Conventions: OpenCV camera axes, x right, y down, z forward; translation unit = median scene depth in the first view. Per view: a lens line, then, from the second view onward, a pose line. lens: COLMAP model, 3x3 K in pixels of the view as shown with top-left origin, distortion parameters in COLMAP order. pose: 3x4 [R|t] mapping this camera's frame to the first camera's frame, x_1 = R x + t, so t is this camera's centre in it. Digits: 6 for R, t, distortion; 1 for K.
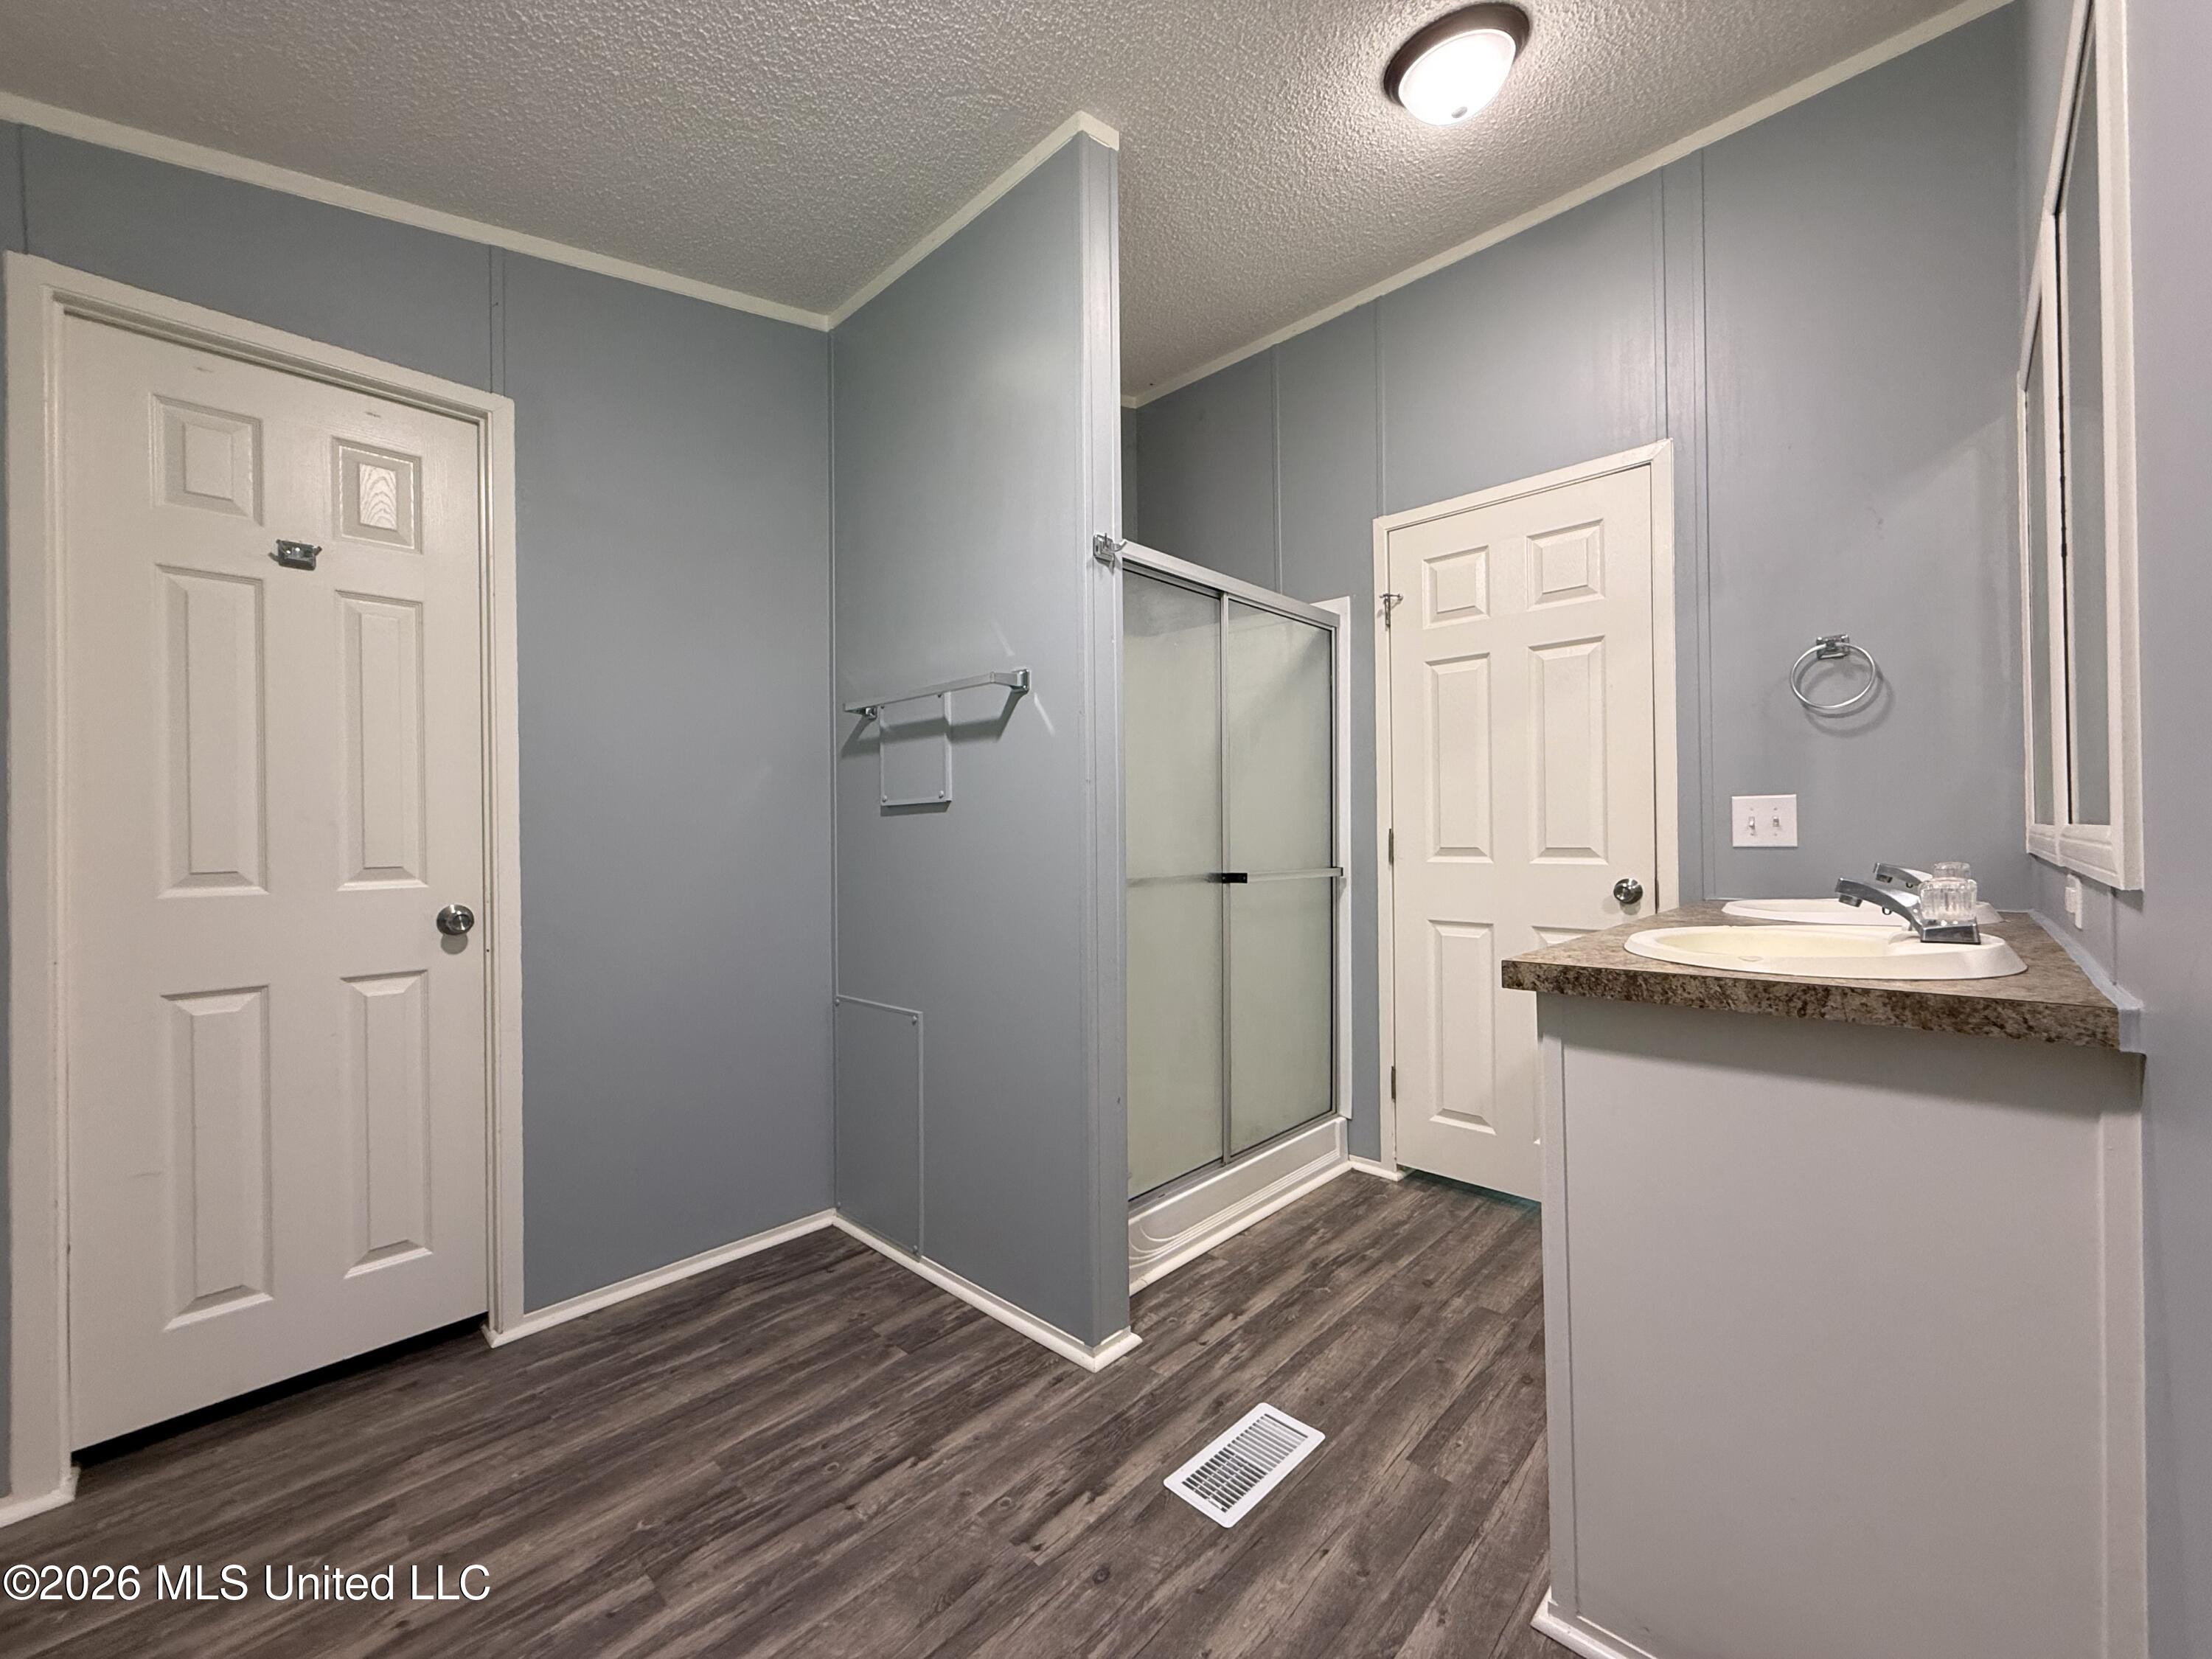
lens RADIAL K [[882.8, 0, 1106.5], [0, 882.8, 831.3], [0, 0, 1]] dist [0.000067, 0.000821]
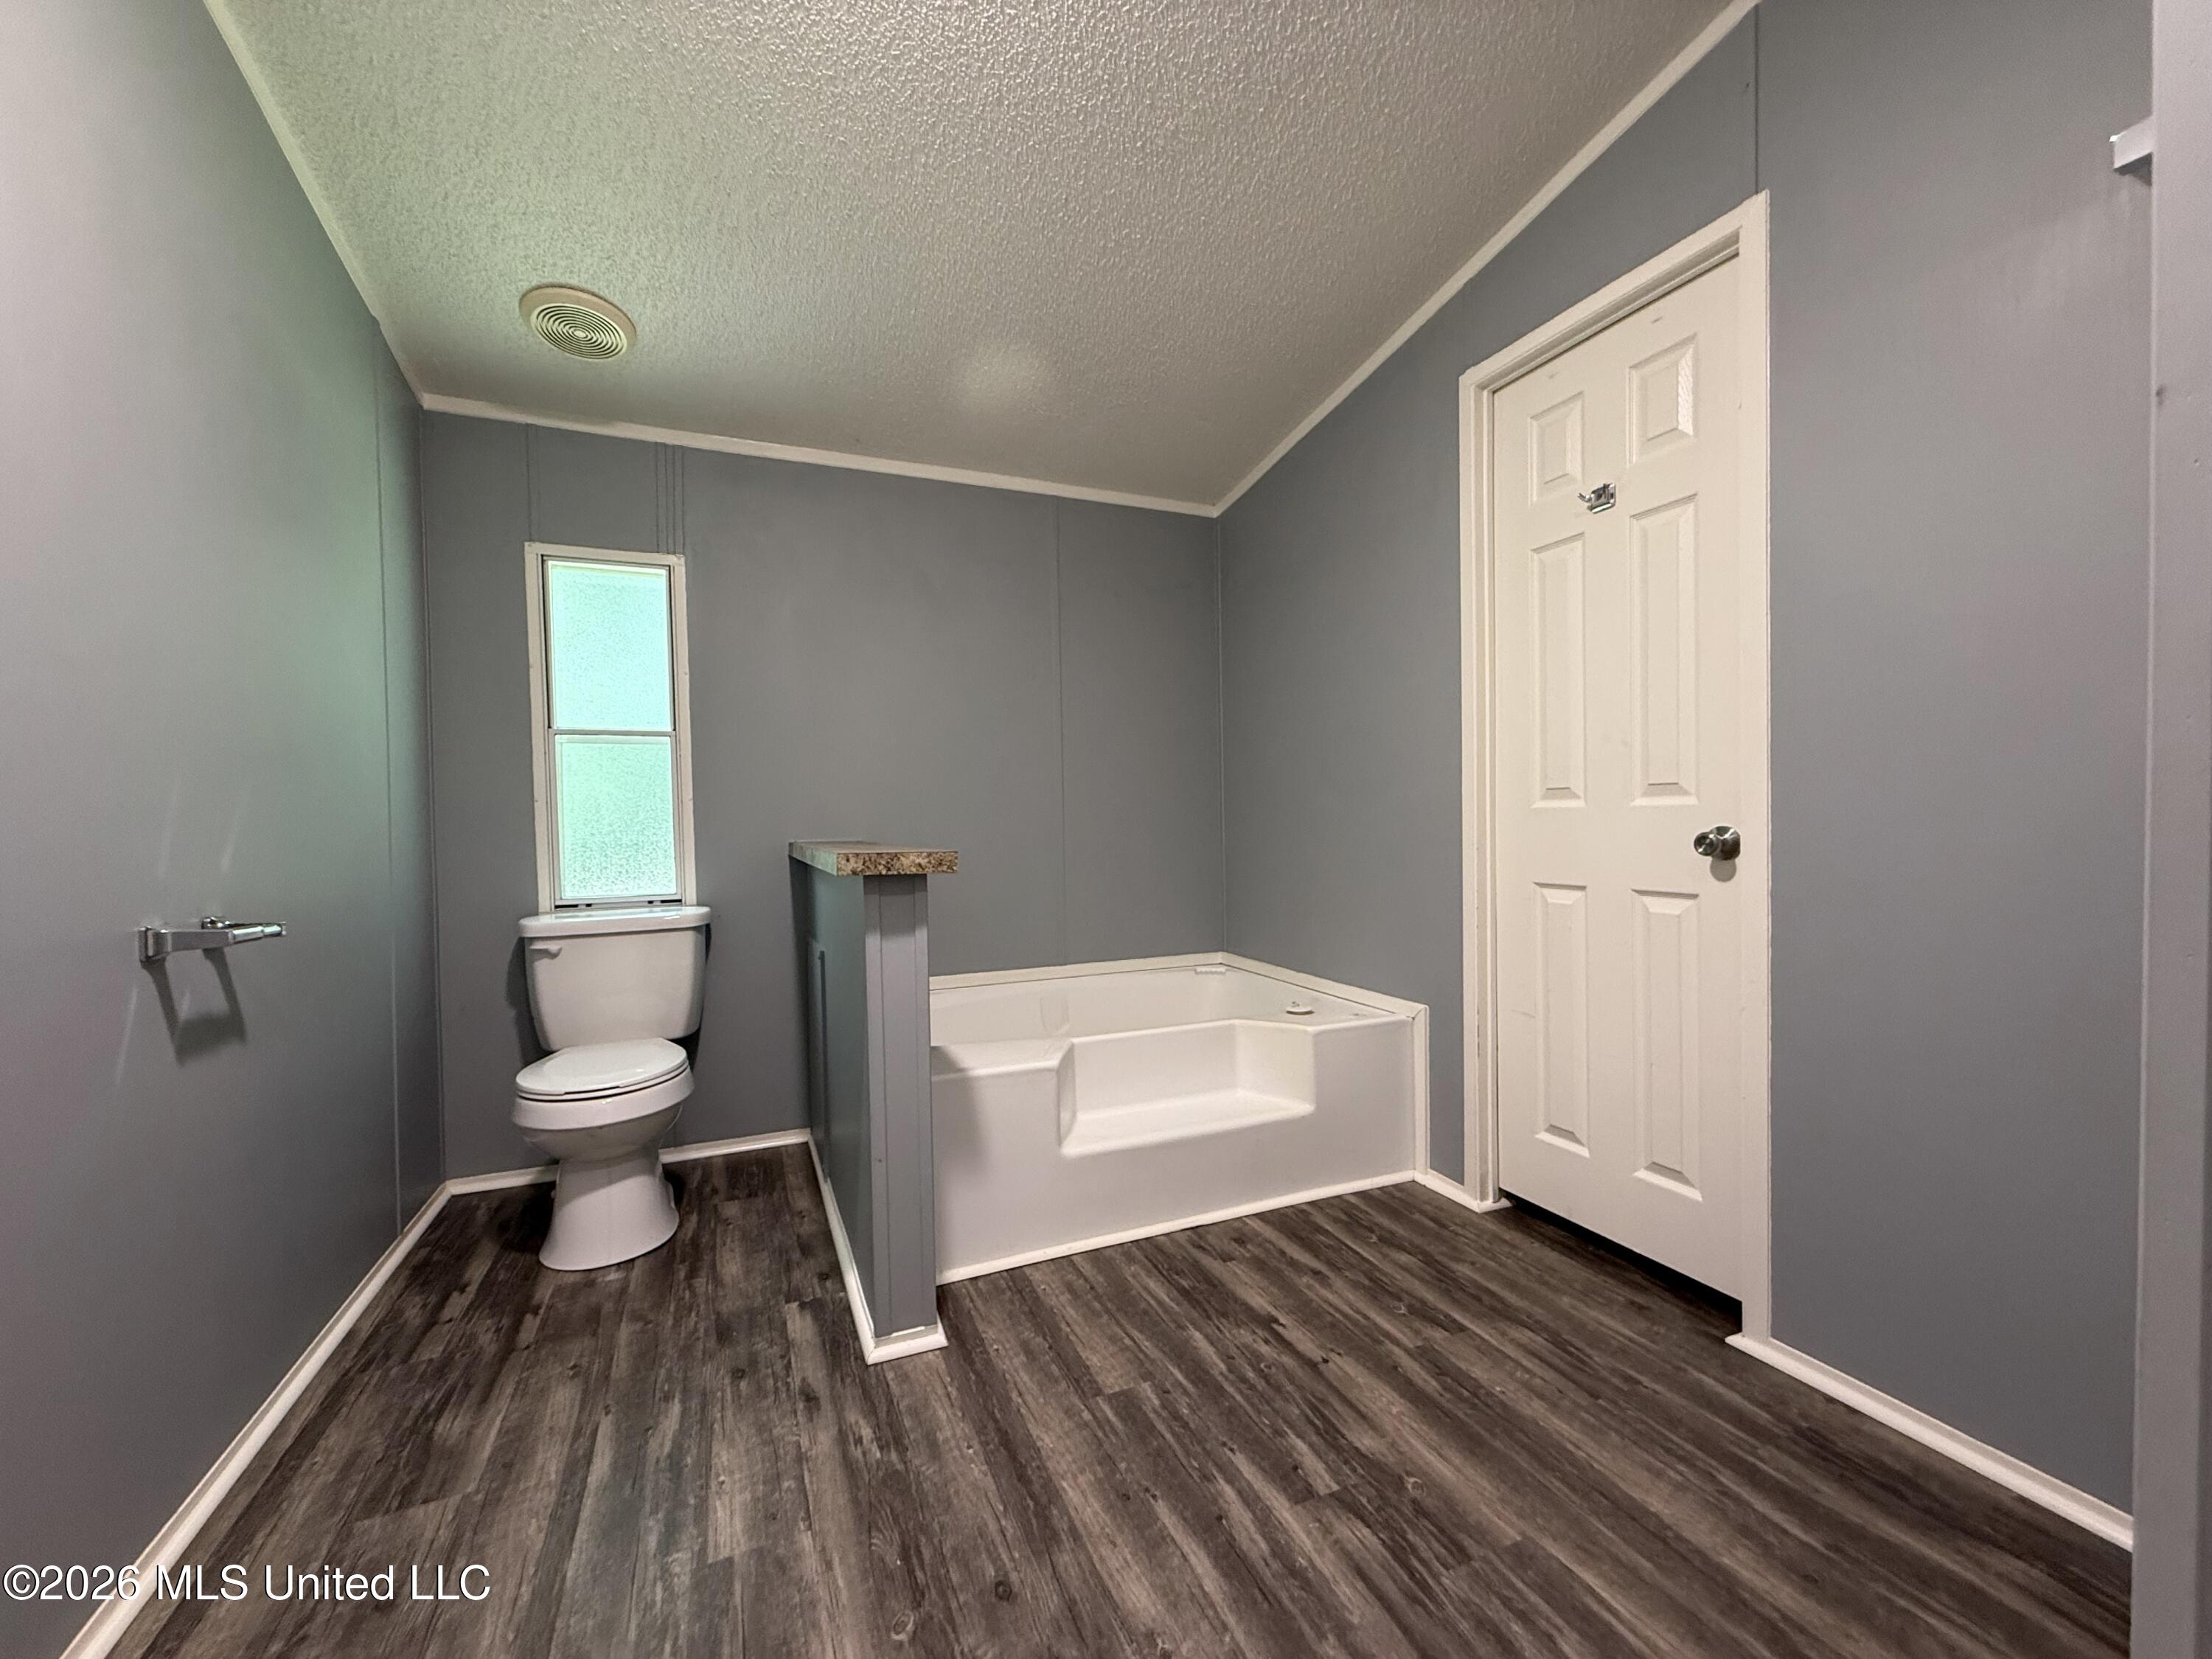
lens RADIAL K [[882.8, 0, 1108.7], [0, 882.8, 831.6], [0, 0, 1]] dist [0.000067, 0.000821]
pose [[-0.395740, 0.032497, -0.917787, 0.389101], [0.021074, 0.999432, 0.026302, 0.065829], [0.918121, -0.008933, -0.396200, 0.978096]]
